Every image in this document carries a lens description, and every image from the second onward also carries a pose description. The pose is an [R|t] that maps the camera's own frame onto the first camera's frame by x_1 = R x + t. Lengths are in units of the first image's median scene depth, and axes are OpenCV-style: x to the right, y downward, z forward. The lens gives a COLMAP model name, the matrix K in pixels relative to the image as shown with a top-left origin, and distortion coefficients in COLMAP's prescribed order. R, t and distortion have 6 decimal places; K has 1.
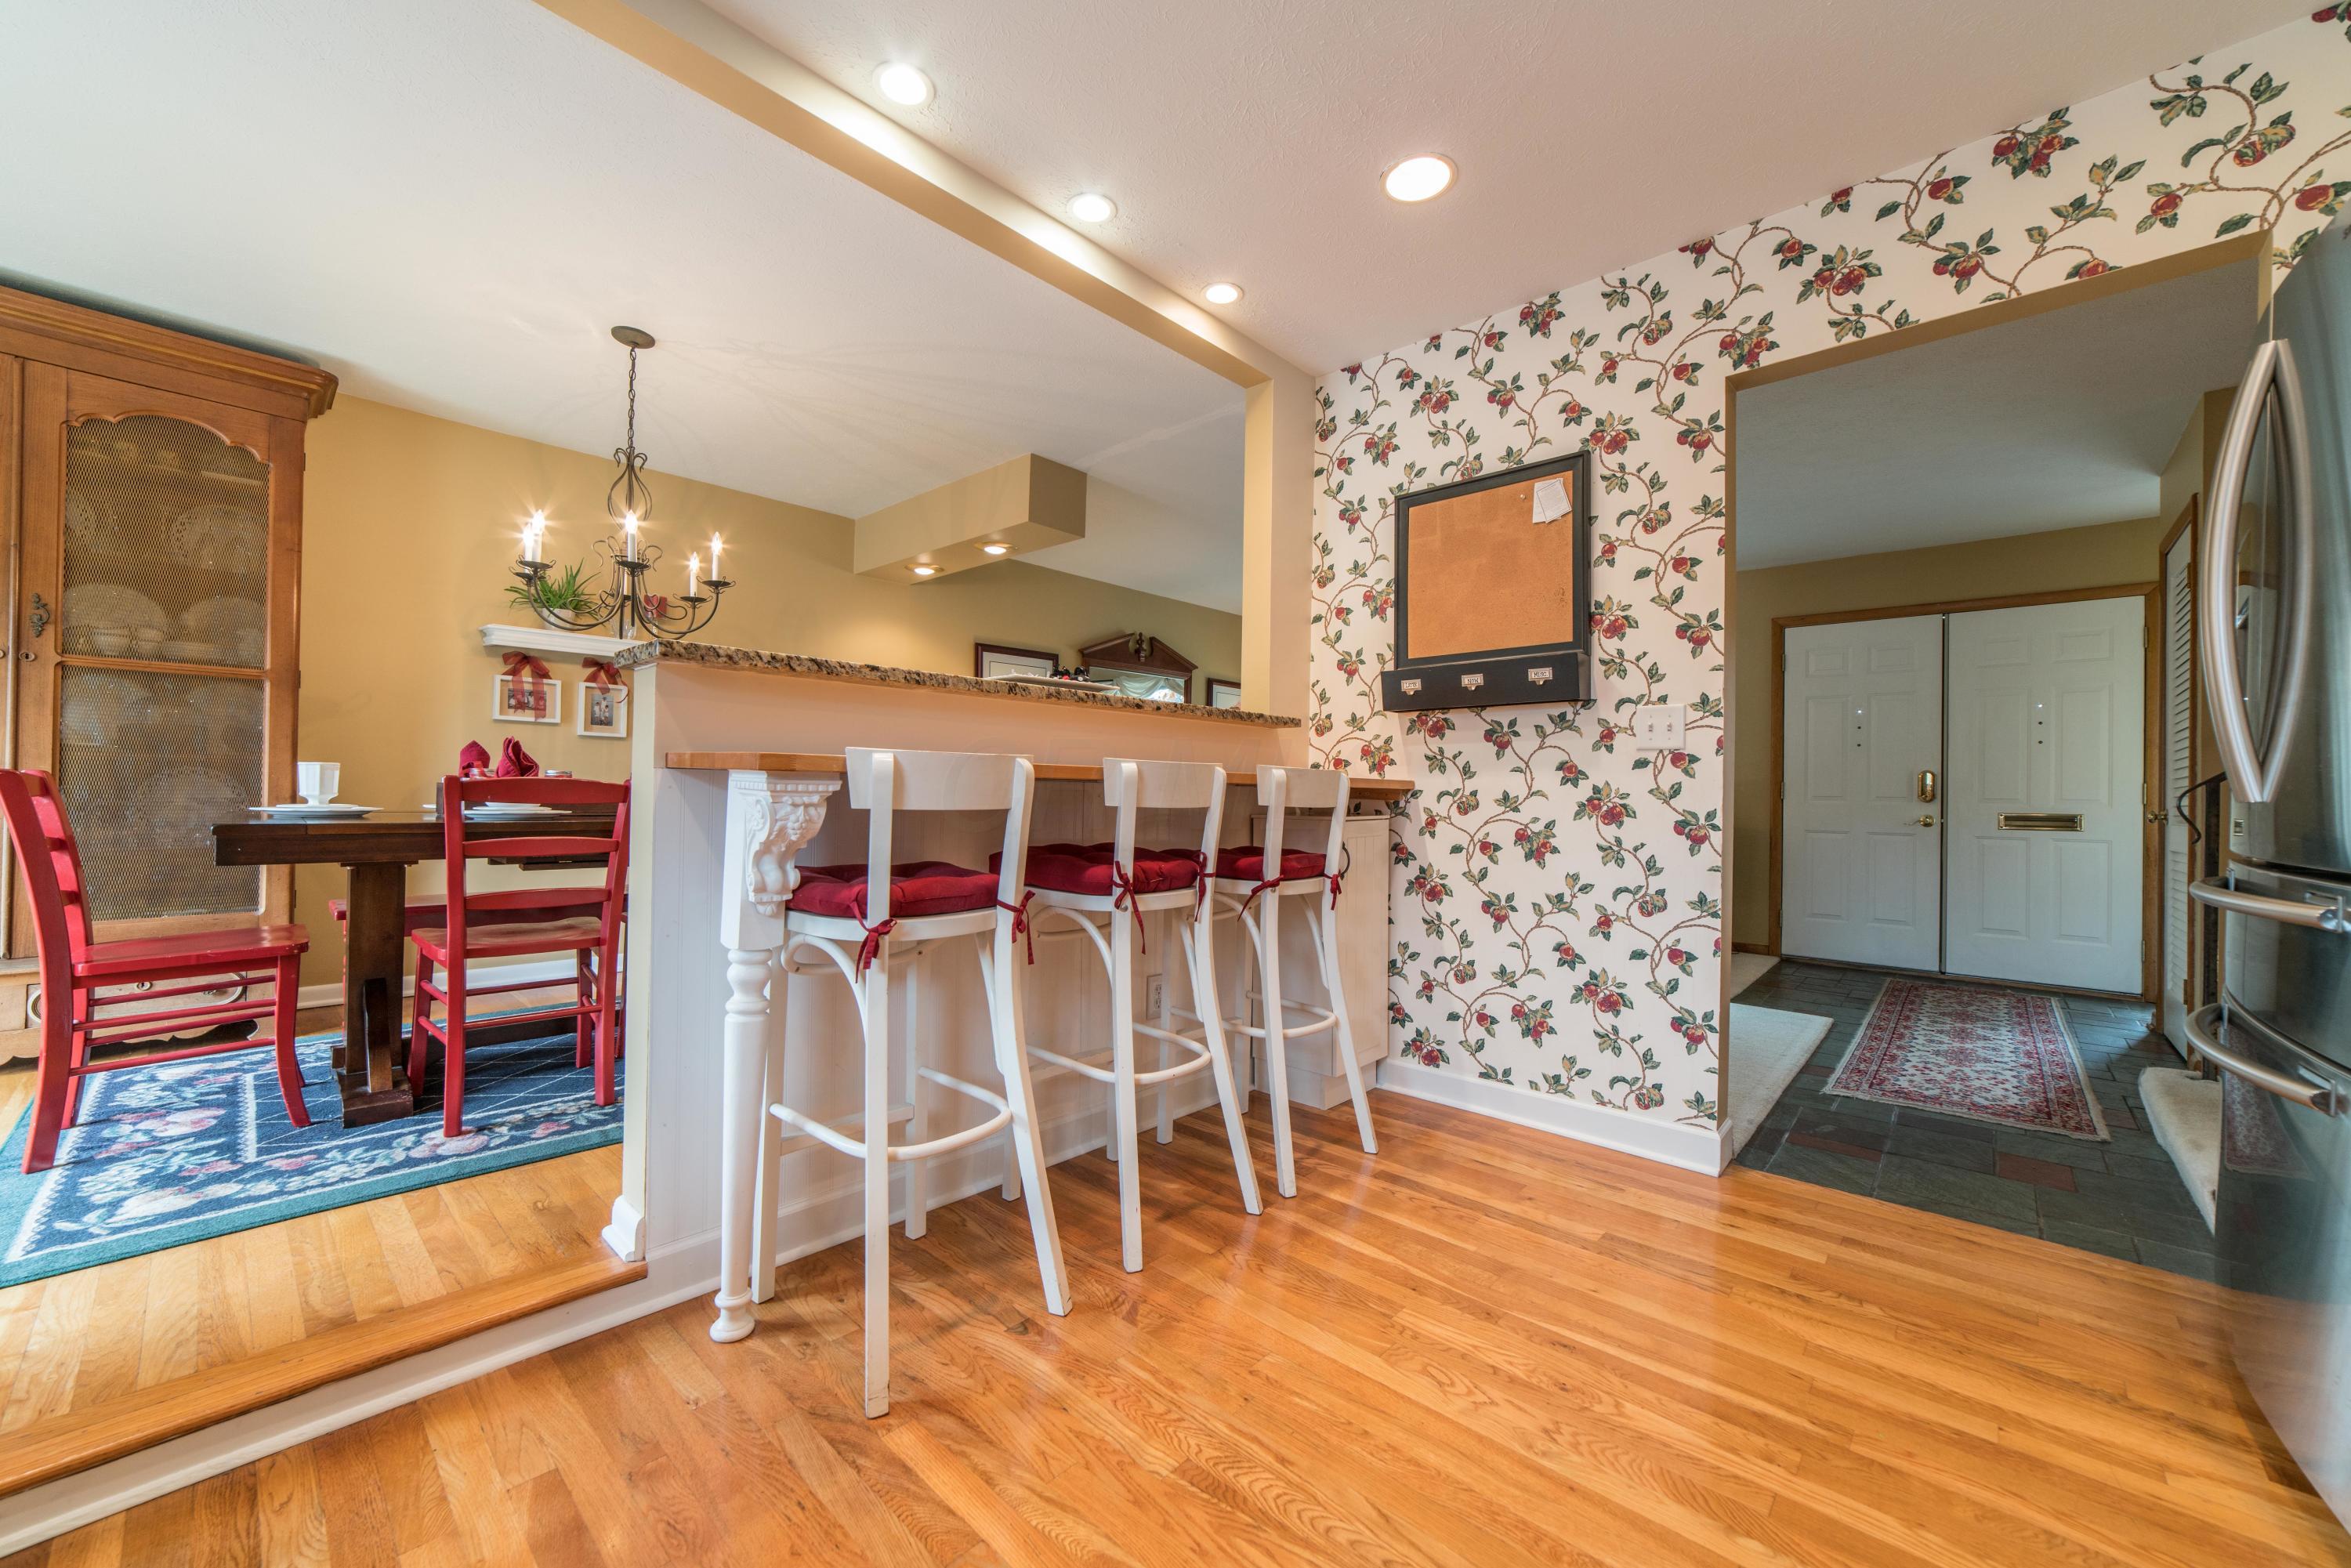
lens RADIAL K [[921.6, 0, 1183.4], [0, 921.6, 787.4], [0, 0, 1]] dist [-0.017312, 0.011165]
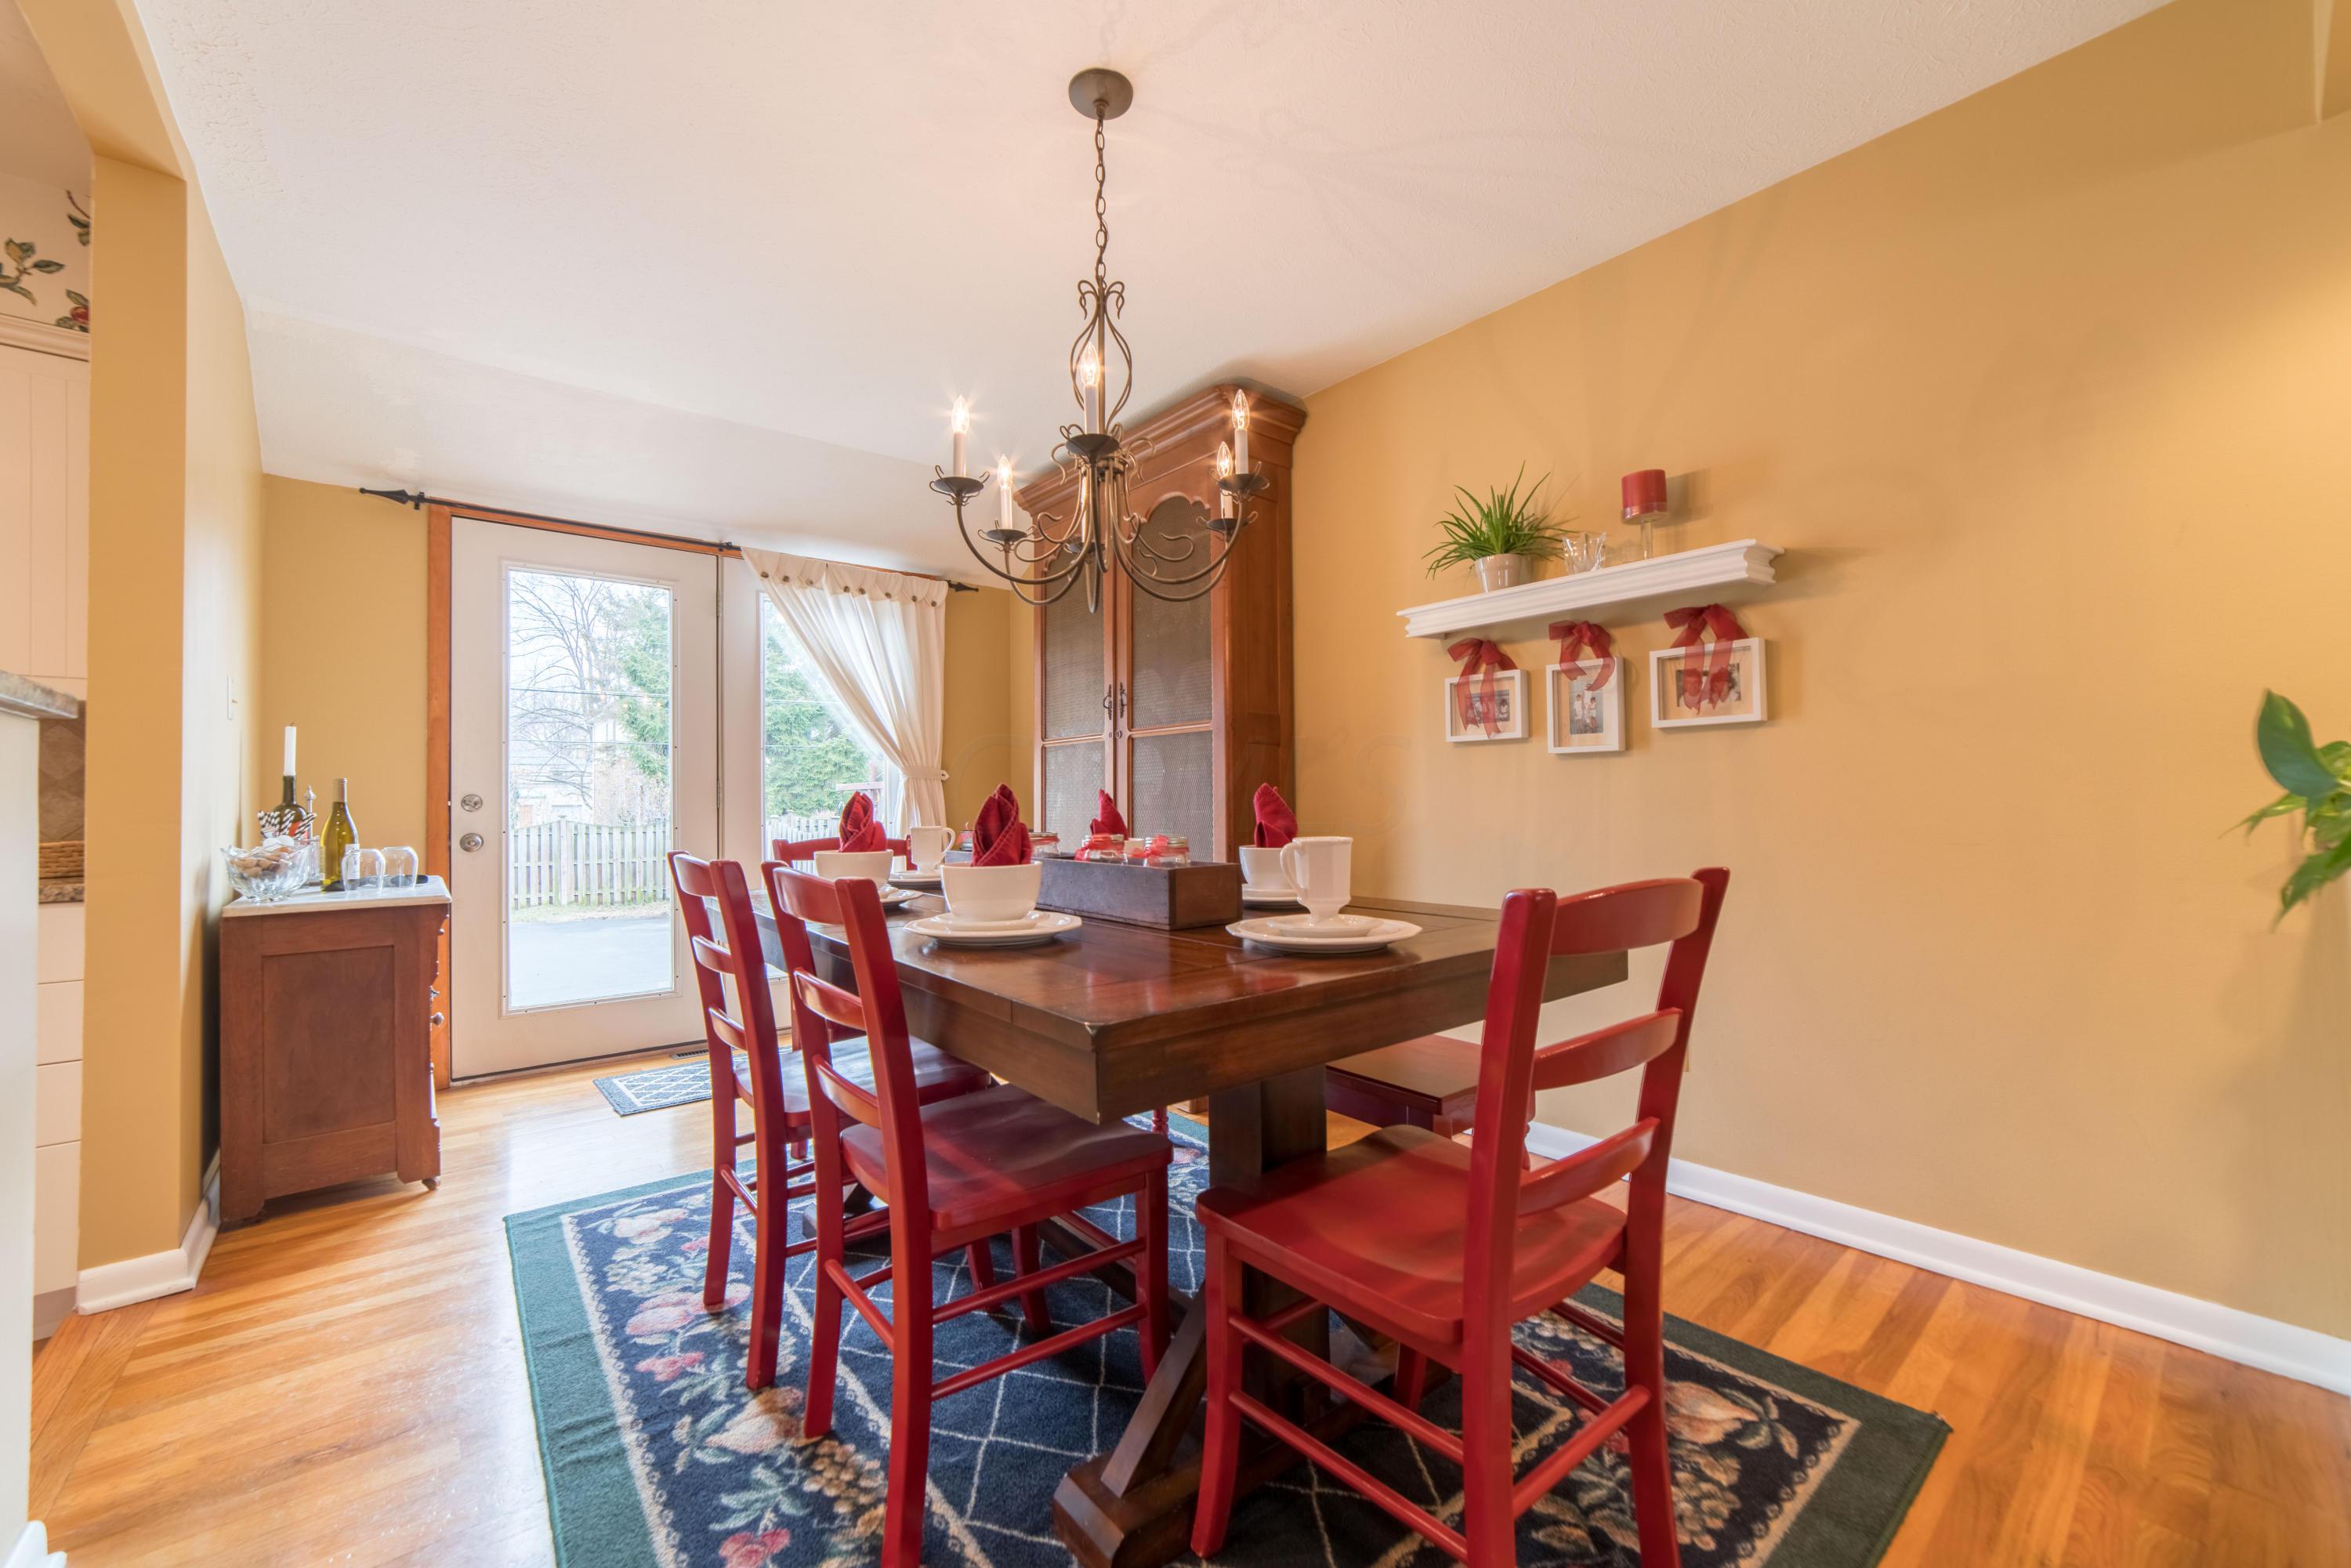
lens RADIAL K [[921.6, 0, 1183.4], [0, 921.6, 787.4], [0, 0, 1]] dist [-0.017312, 0.011165]
pose [[-0.148649, -0.034555, -0.988286, -0.054126], [0.016713, 0.999159, -0.037449, -0.030173], [0.988749, -0.022084, -0.147947, 1.518486]]
